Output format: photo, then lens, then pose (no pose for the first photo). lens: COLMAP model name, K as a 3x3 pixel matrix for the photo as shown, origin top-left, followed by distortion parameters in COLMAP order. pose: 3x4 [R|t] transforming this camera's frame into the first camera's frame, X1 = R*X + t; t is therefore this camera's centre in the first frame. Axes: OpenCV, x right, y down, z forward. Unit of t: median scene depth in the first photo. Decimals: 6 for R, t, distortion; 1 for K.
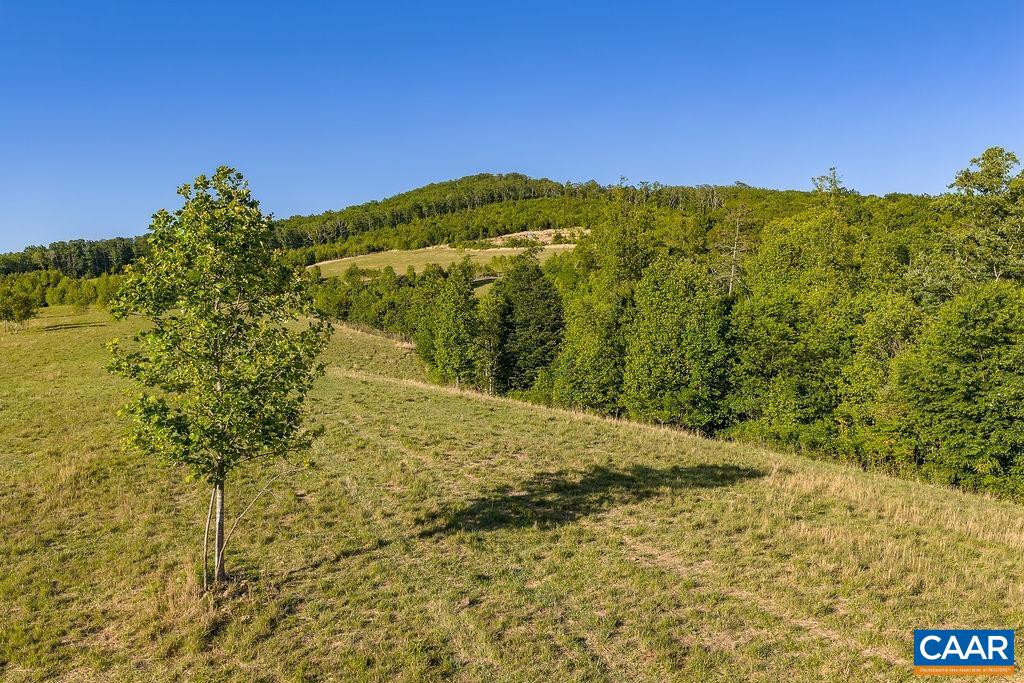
lens RADIAL K [[846.8, 0, 508.8], [0, 846.8, 347.2], [0, 0, 1]] dist [0.024569, -0.042802]
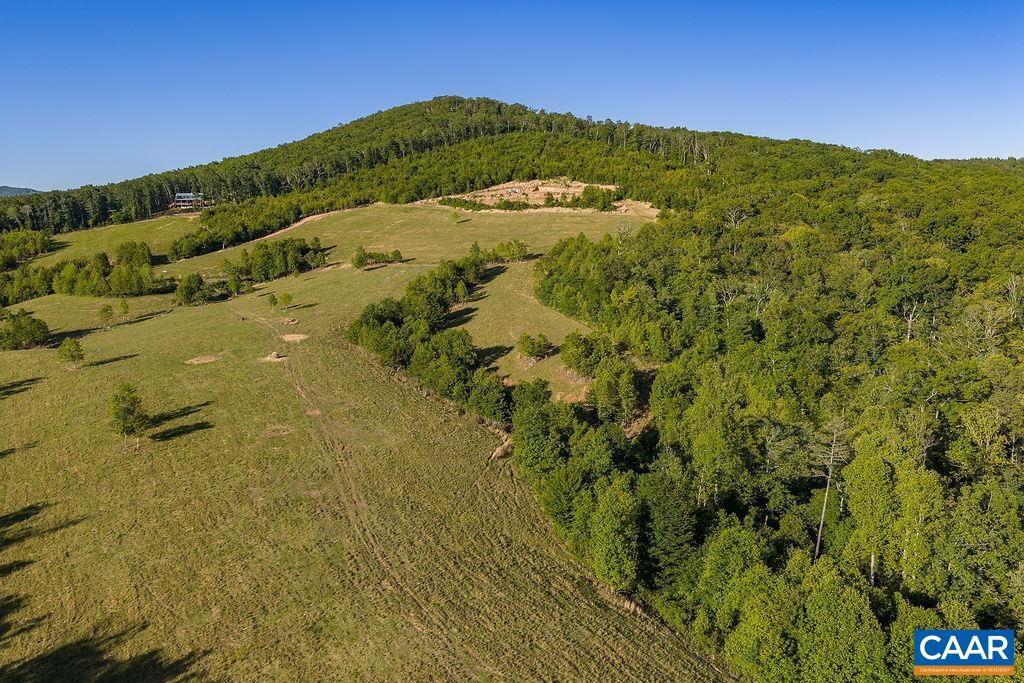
lens RADIAL K [[846.8, 0, 506.1], [0, 846.8, 348.9], [0, 0, 1]] dist [0.024569, -0.042802]
pose [[0.998300, -0.025777, 0.052270, -0.043000], [0.018490, 0.990621, 0.135380, -0.074114], [-0.055270, -0.134184, 0.989414, -0.022875]]
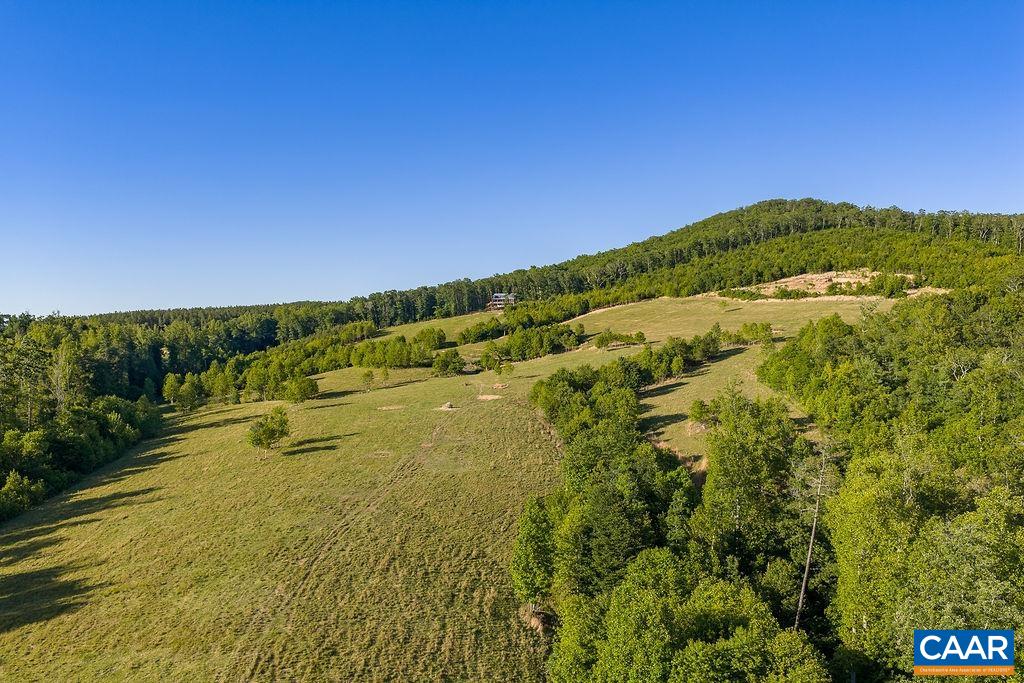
lens RADIAL K [[846.8, 0, 506.0], [0, 846.8, 342.6], [0, 0, 1]] dist [0.024569, -0.042802]
pose [[0.933155, -0.000655, -0.359473, 0.047998], [-0.004656, 0.999892, -0.013907, -0.044261], [0.359444, 0.014651, 0.933052, -0.003914]]
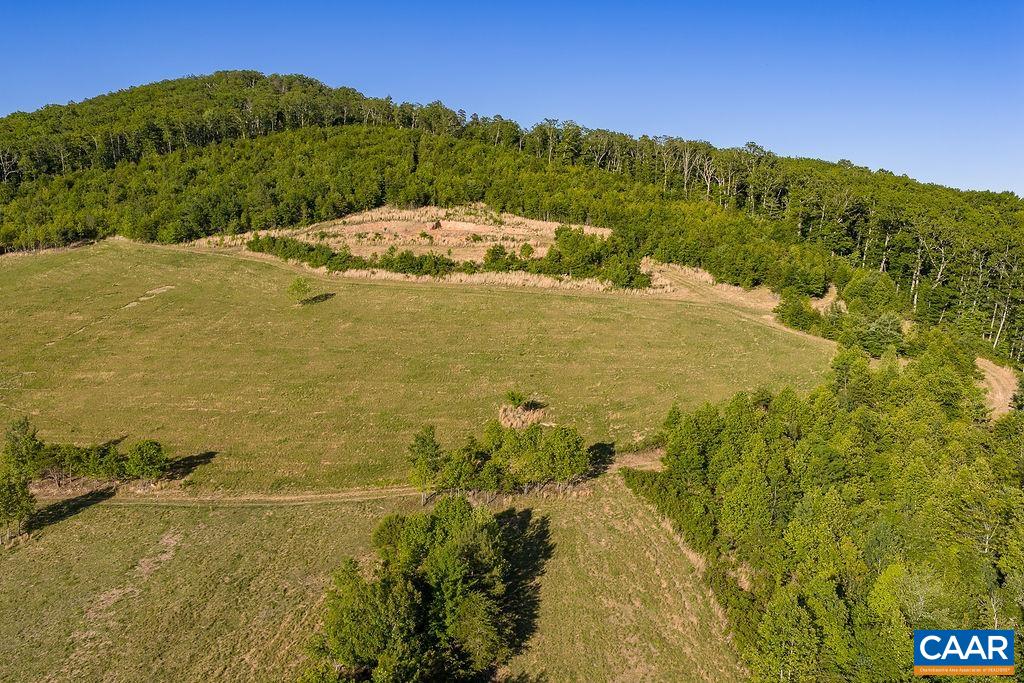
lens RADIAL K [[846.8, 0, 506.7], [0, 846.8, 339.0], [0, 0, 1]] dist [0.024569, -0.042802]
pose [[0.950723, -0.019079, 0.309453, -0.073170], [-0.015409, 0.993964, 0.108622, -0.109813], [-0.309657, -0.108038, 0.944691, 0.436443]]
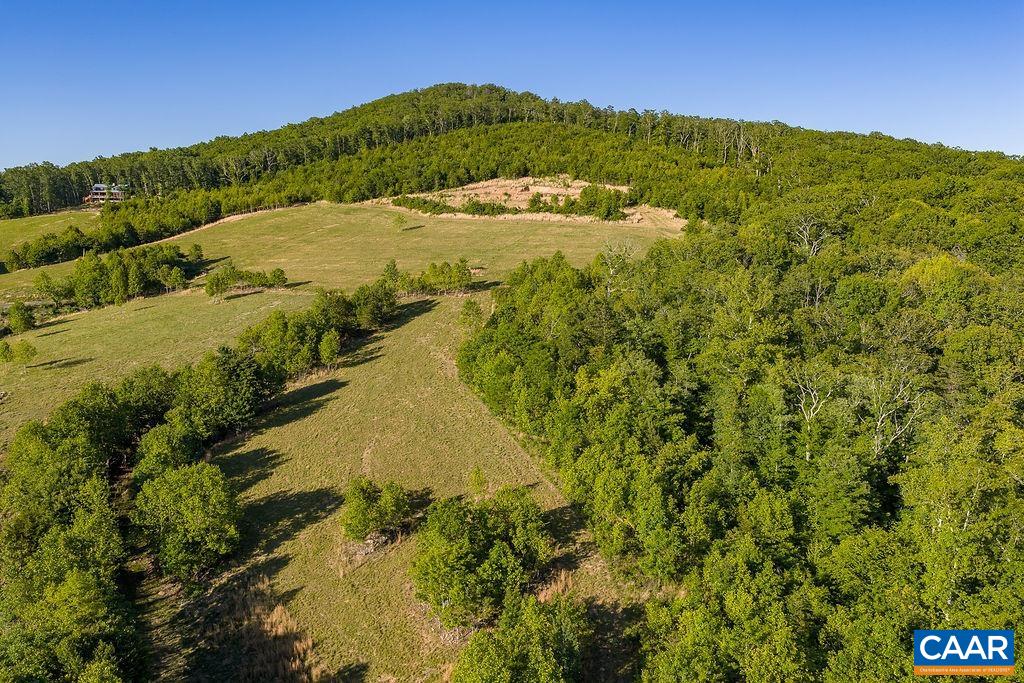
lens RADIAL K [[846.8, 0, 508.5], [0, 846.8, 343.7], [0, 0, 1]] dist [0.024569, -0.042802]
pose [[0.999794, 0.010716, 0.017212, 0.019162], [-0.012691, 0.992800, 0.119110, -0.077630], [-0.015812, -0.119304, 0.992732, 0.211876]]
